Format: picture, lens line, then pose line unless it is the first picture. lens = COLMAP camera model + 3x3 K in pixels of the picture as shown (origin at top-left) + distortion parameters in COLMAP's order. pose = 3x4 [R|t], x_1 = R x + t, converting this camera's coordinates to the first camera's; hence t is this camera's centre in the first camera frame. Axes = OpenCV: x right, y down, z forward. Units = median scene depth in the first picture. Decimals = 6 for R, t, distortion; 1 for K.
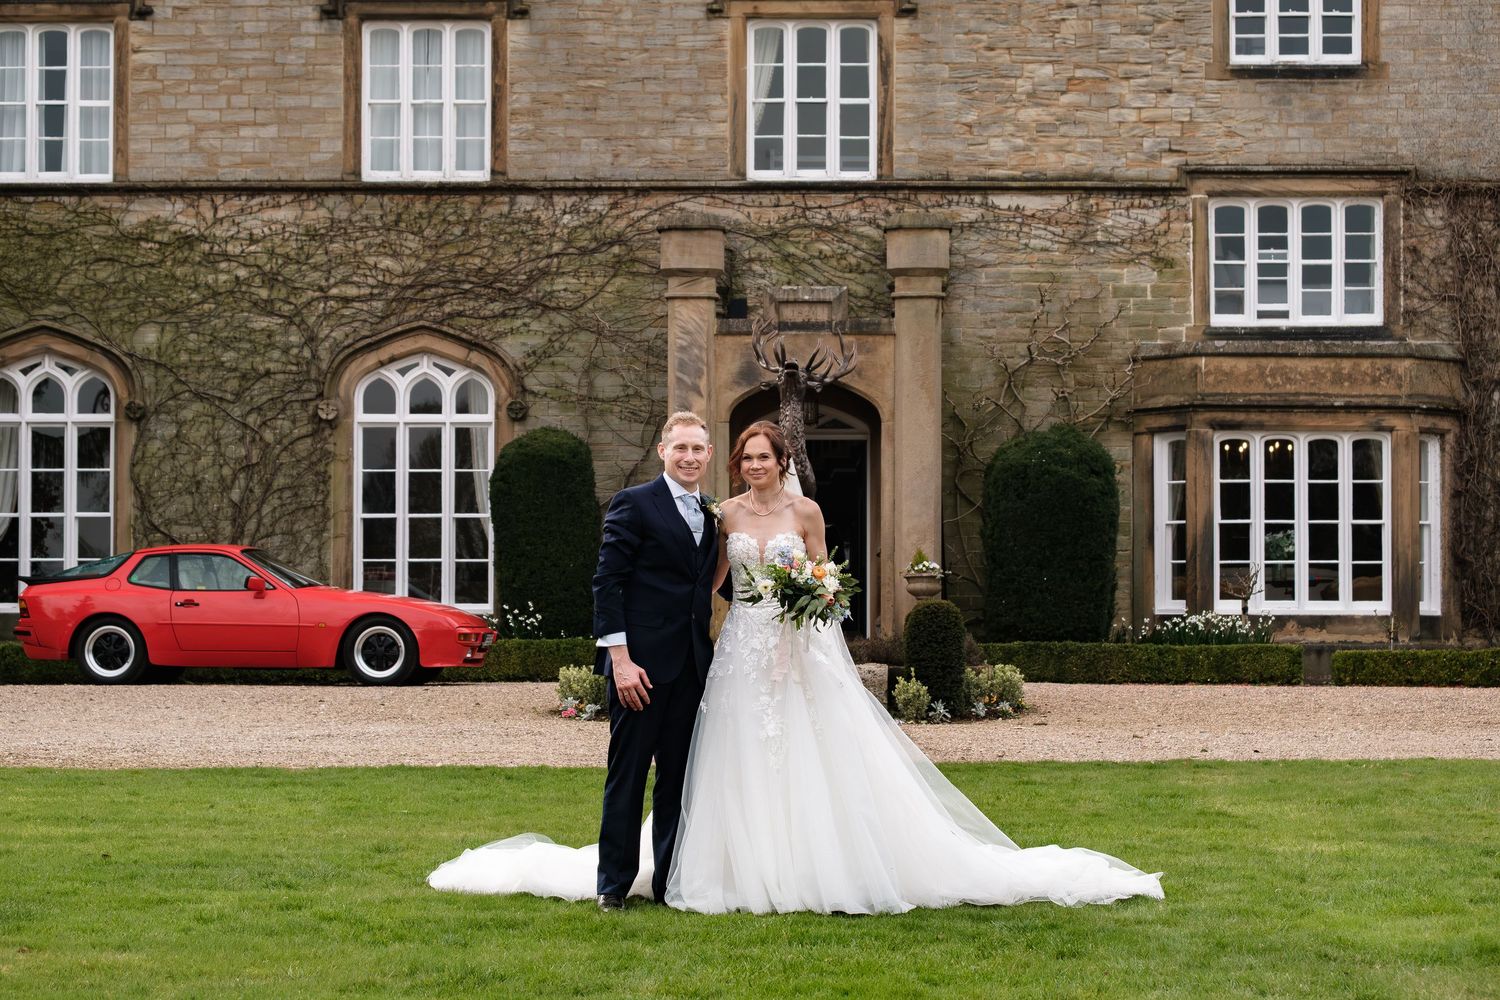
lens RADIAL K [[3709.9, 0, 749.8], [0, 3709.9, 495.7], [0, 0, 1]] dist [-0.031425, 0.000000]
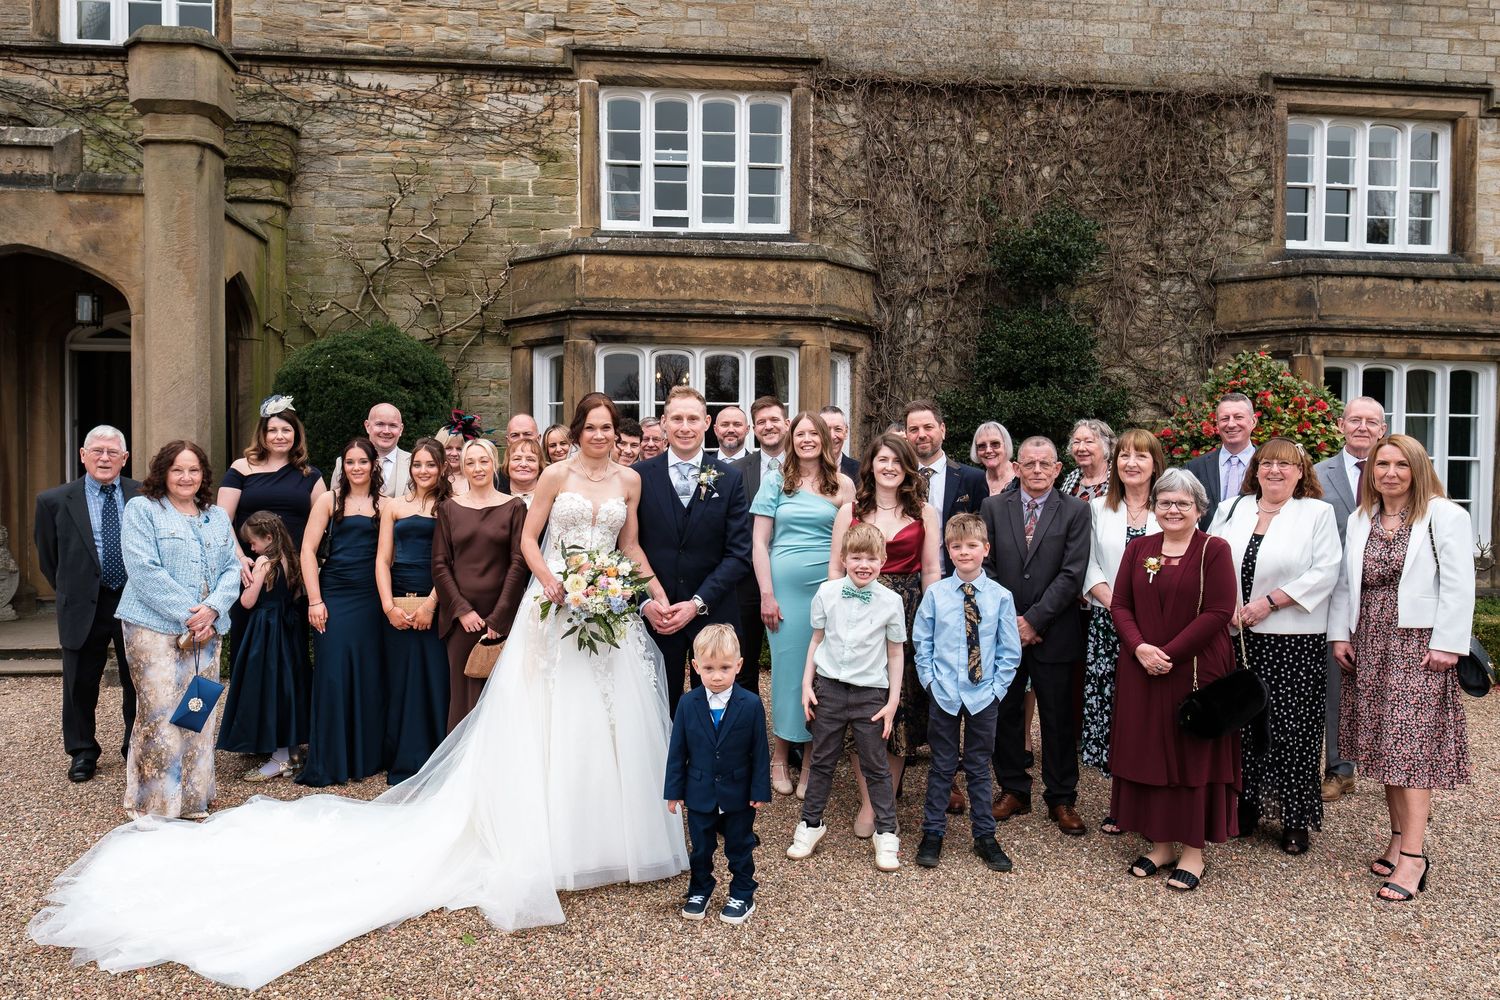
lens RADIAL K [[1087.0, 0, 723.4], [0, 1087.0, 509.3], [0, 0, 1]] dist [-0.010818, 0.004664]
pose [[0.990911, -0.002432, 0.134498, 0.118475], [-0.008093, 0.996947, 0.077658, 0.001055], [-0.134276, -0.078040, 0.987866, 0.732259]]
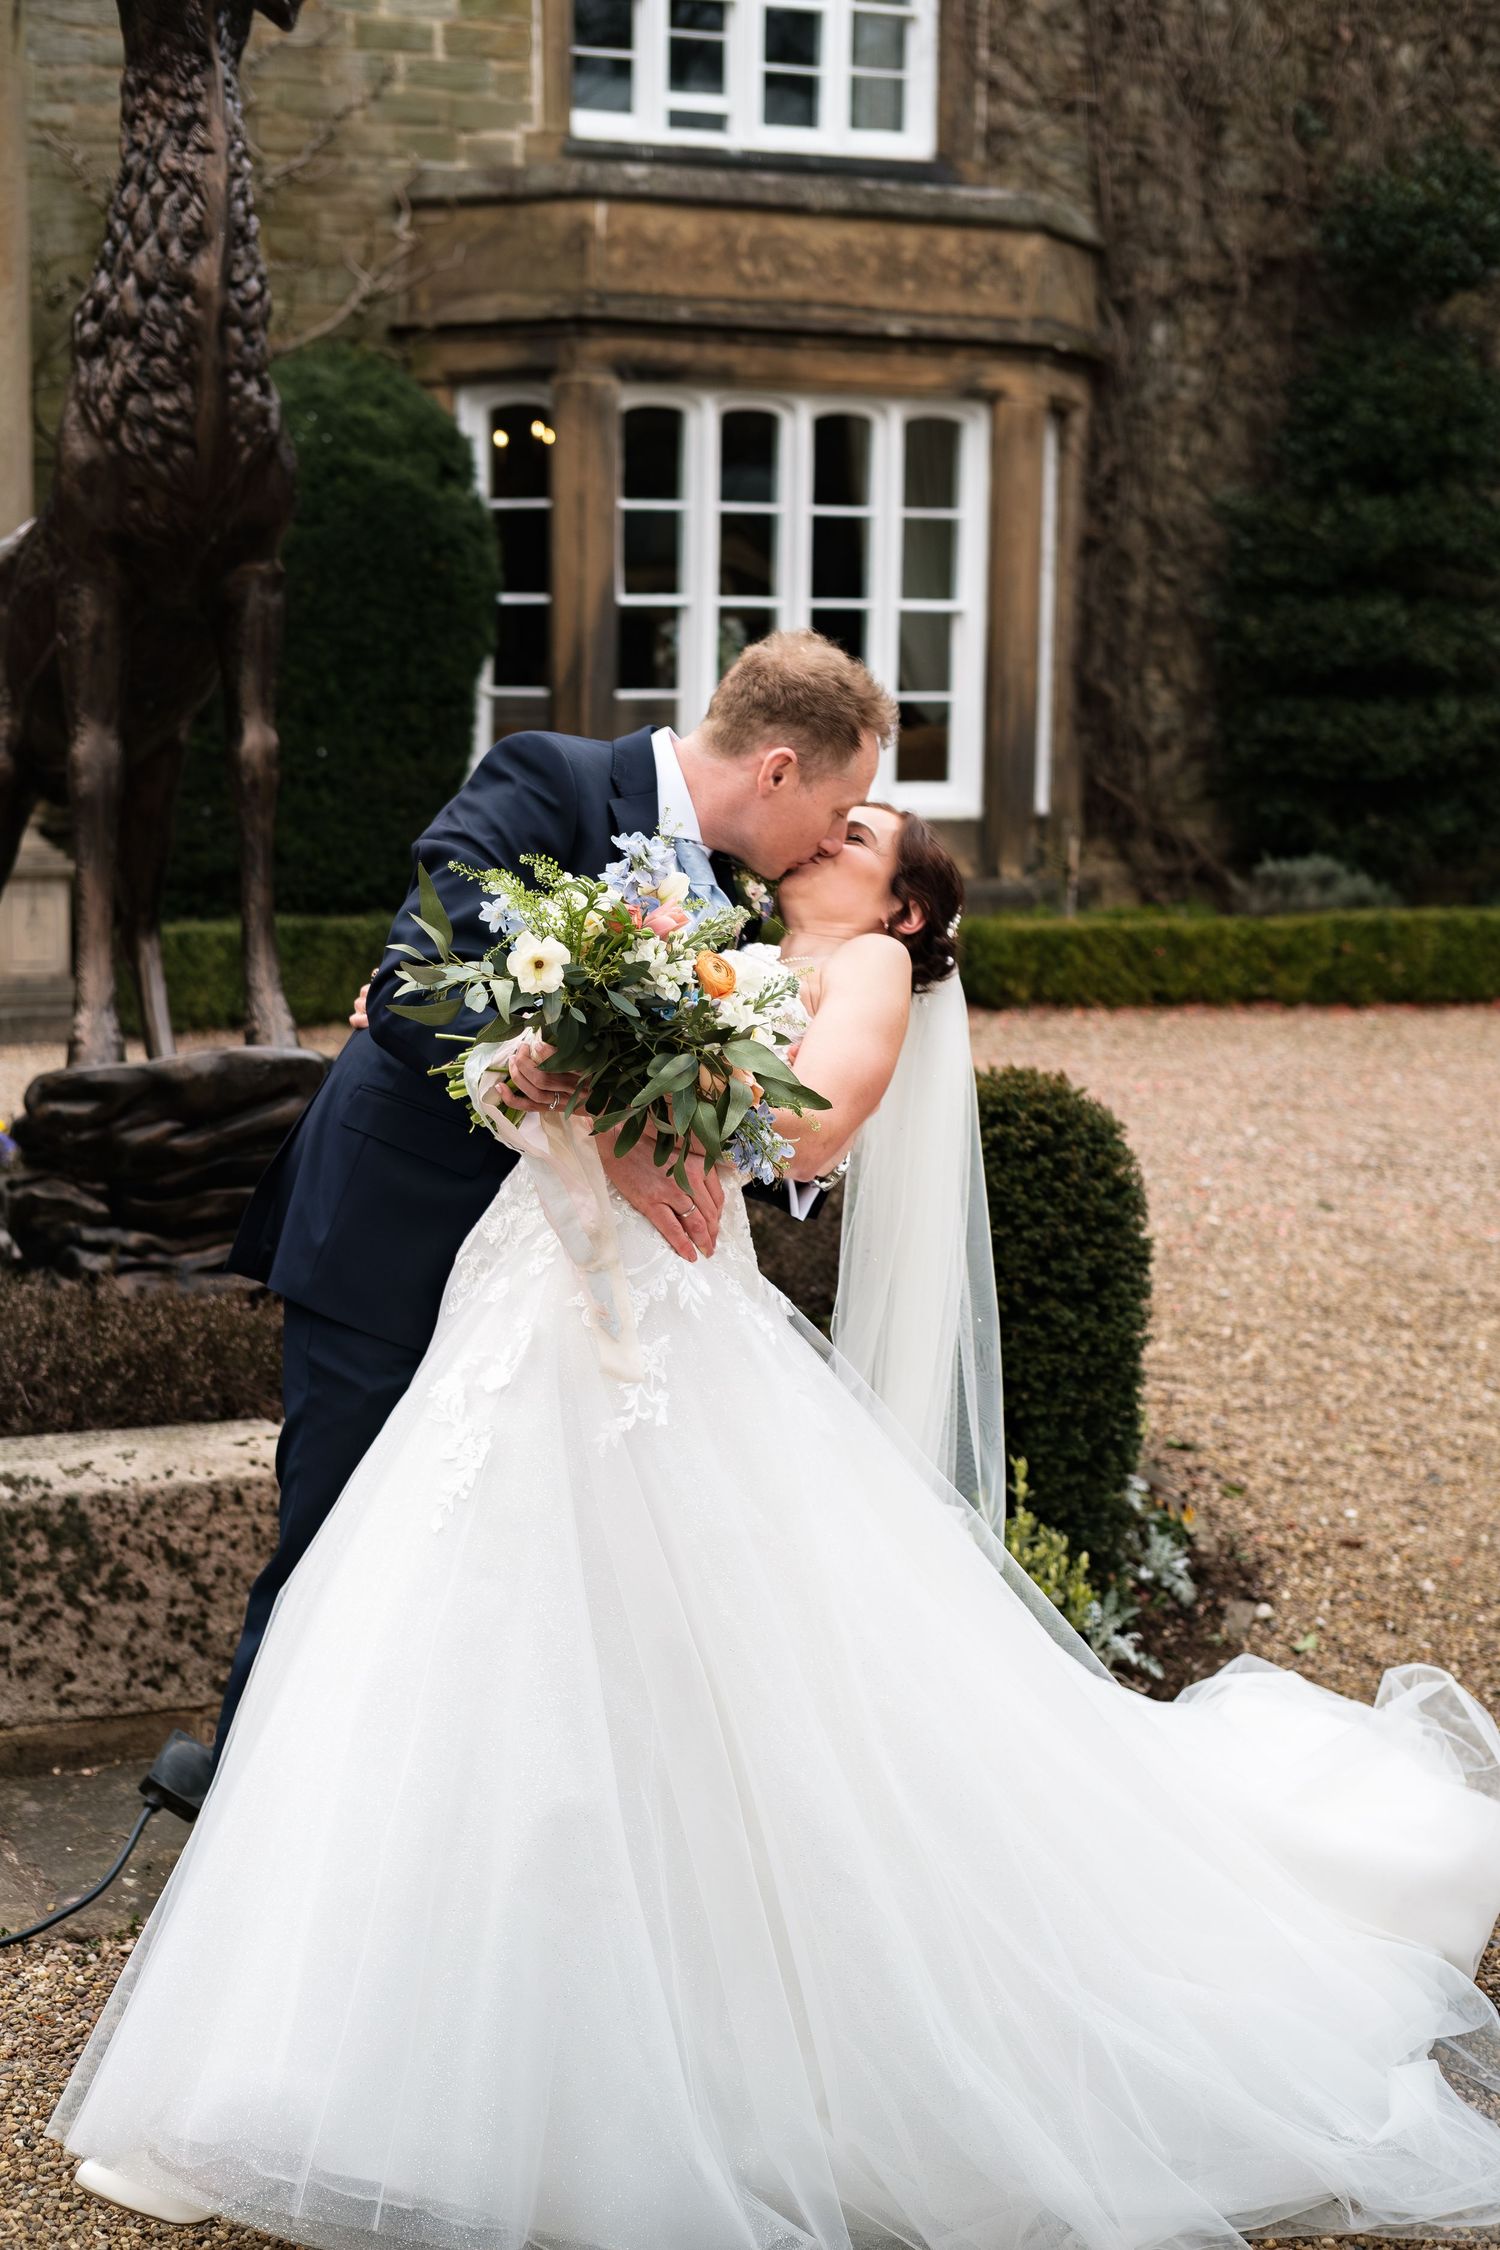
lens RADIAL K [[3581.4, 0, 734.3], [0, 3581.4, 1119.2], [0, 0, 1]] dist [-0.006629, 0.000000]
pose [[0.907296, -0.045092, 0.418067, -0.036335], [-0.025568, 0.986478, 0.161889, -0.001184], [-0.419714, -0.157571, 0.893874, 0.607095]]
